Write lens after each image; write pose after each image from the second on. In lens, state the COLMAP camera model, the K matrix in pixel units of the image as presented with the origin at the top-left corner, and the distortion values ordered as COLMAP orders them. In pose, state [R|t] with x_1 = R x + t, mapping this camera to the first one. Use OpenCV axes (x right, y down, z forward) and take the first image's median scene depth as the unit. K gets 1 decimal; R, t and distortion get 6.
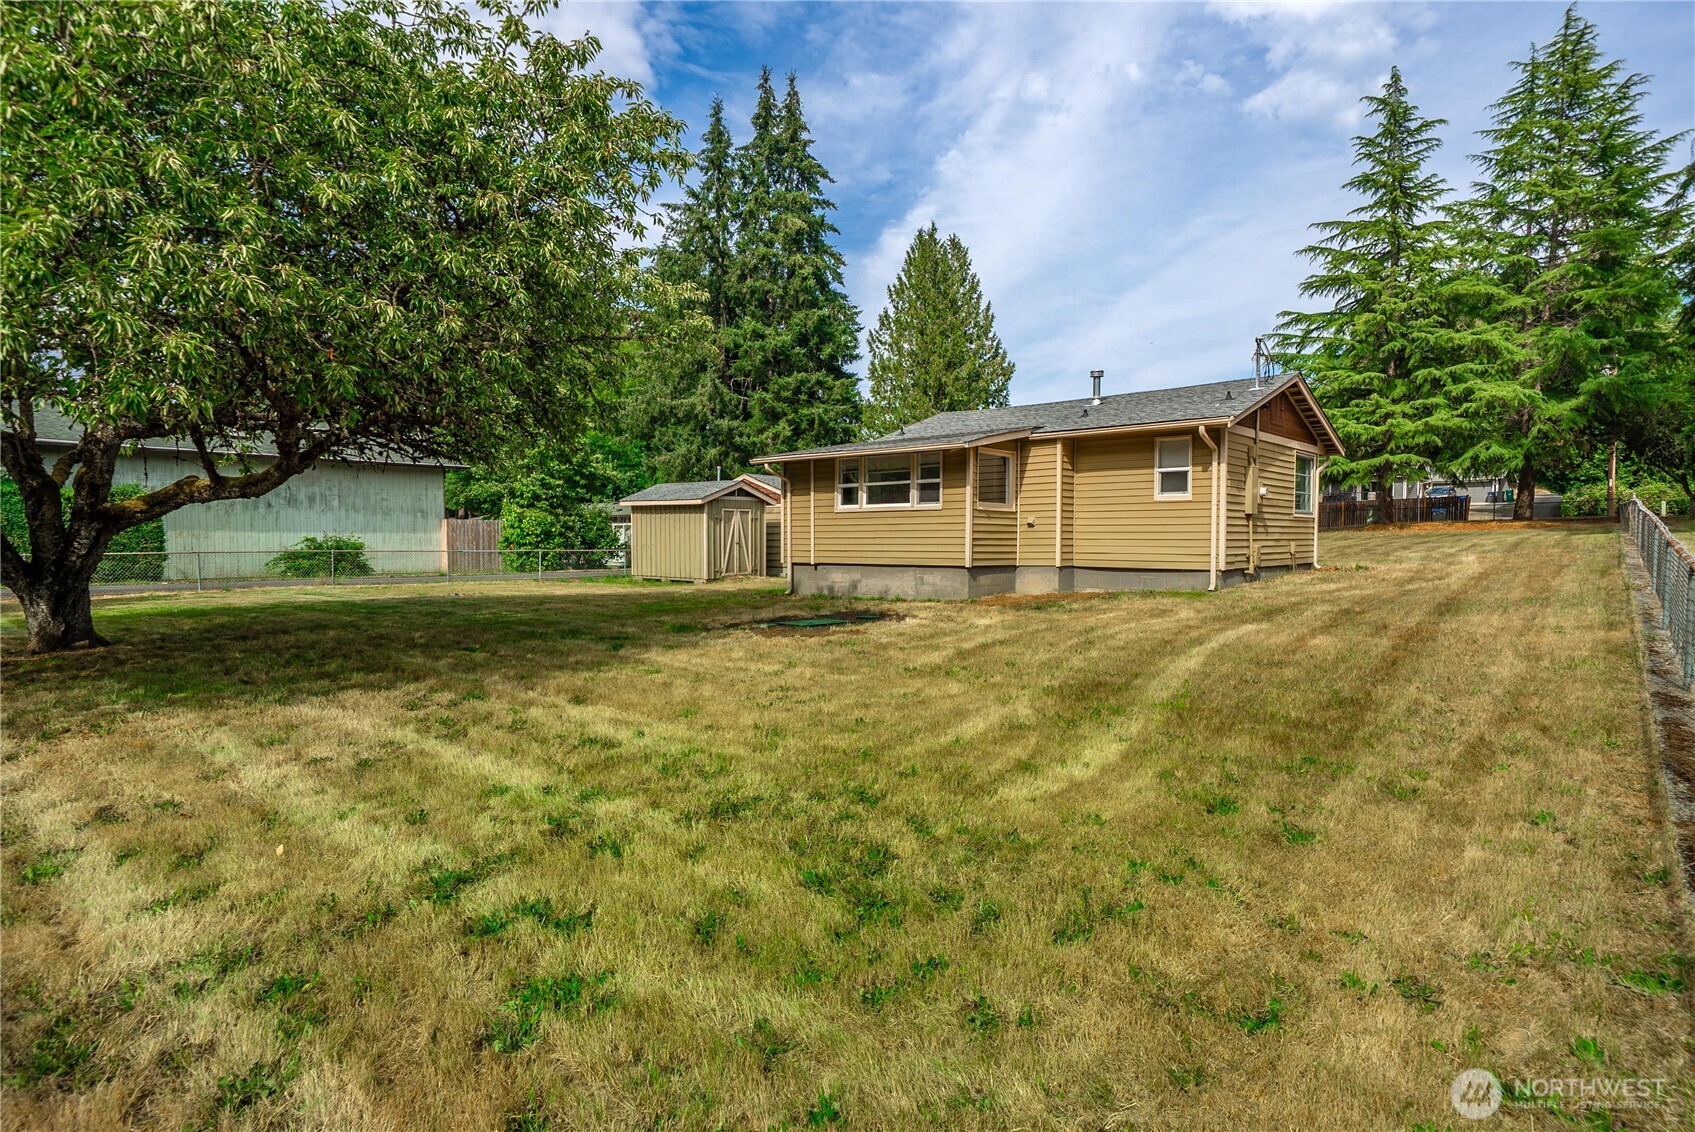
lens RADIAL K [[876.7, 0, 847.6], [0, 876.7, 567.8], [0, 0, 1]] dist [0.001915, 0.000105]
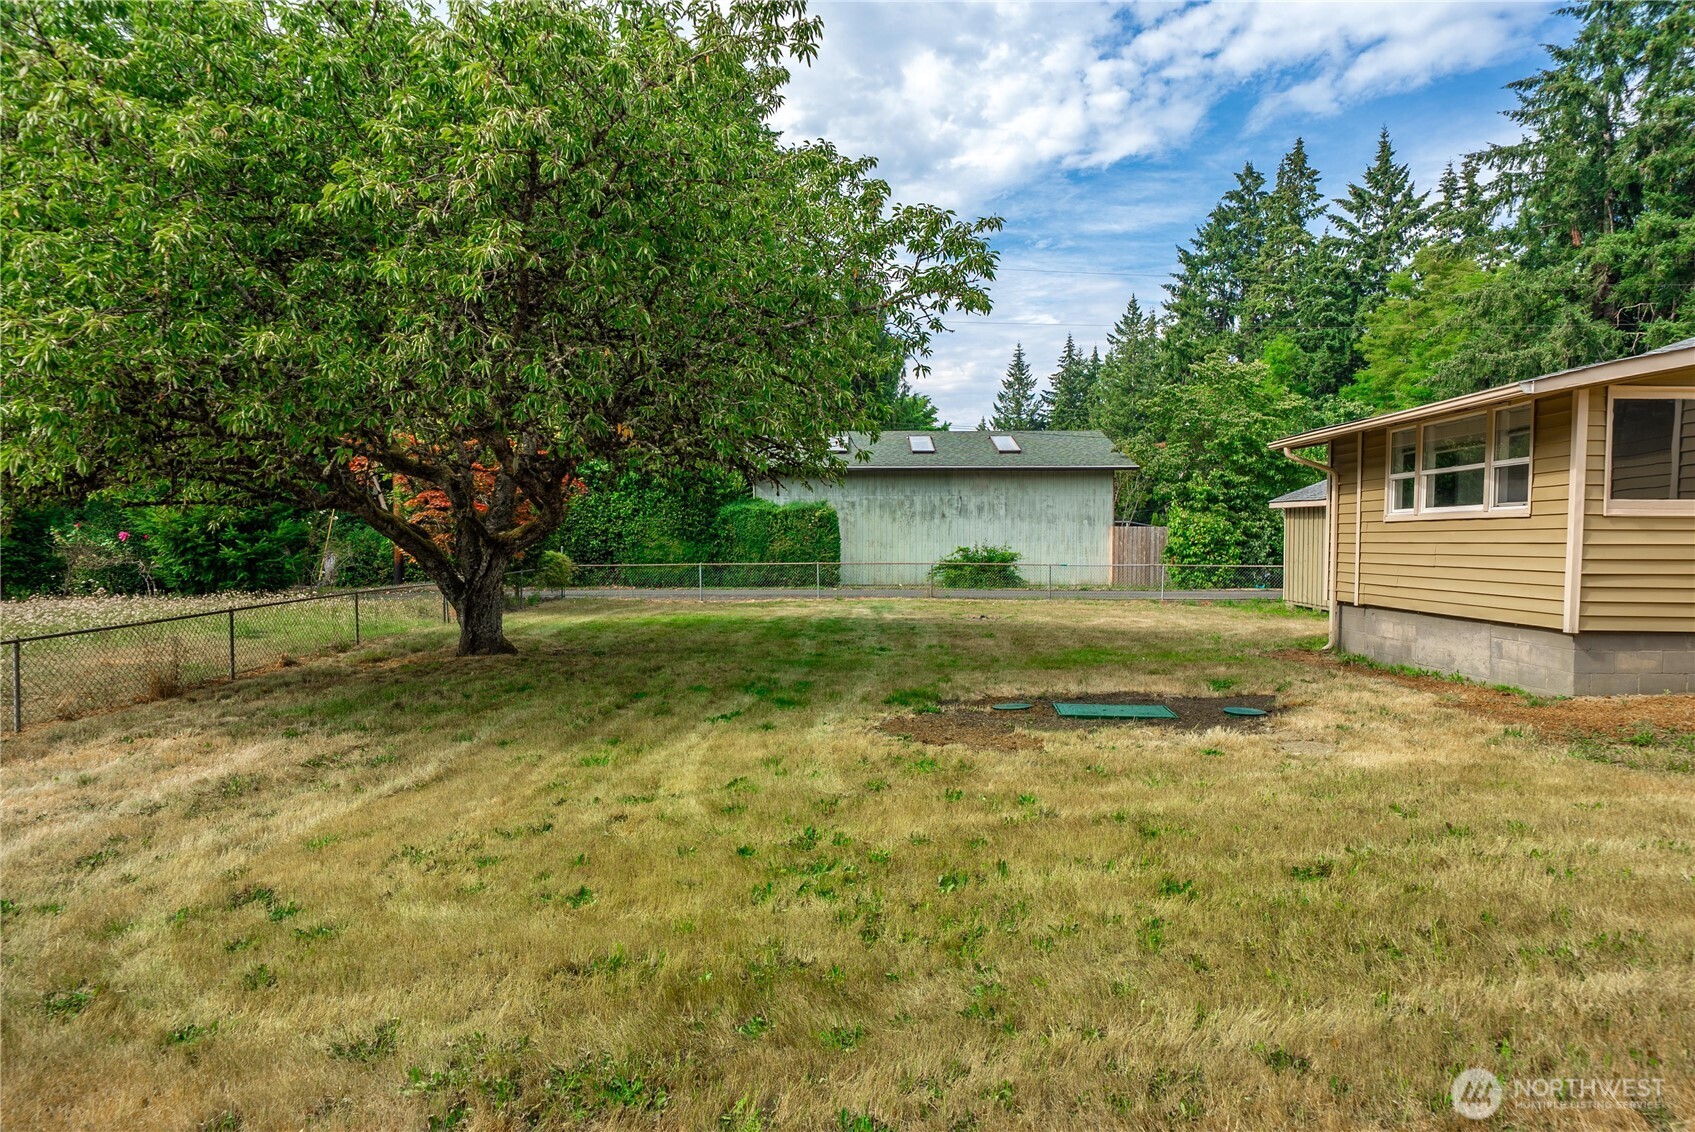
lens RADIAL K [[981.0, 0, 846.5], [0, 981.0, 562.2], [0, 0, 1]] dist [-0.003236, 0.001327]
pose [[0.648243, 0.017934, -0.761223, 0.131673], [-0.026034, 0.999660, 0.001381, -0.013660], [0.760989, 0.018922, 0.648489, 0.146439]]
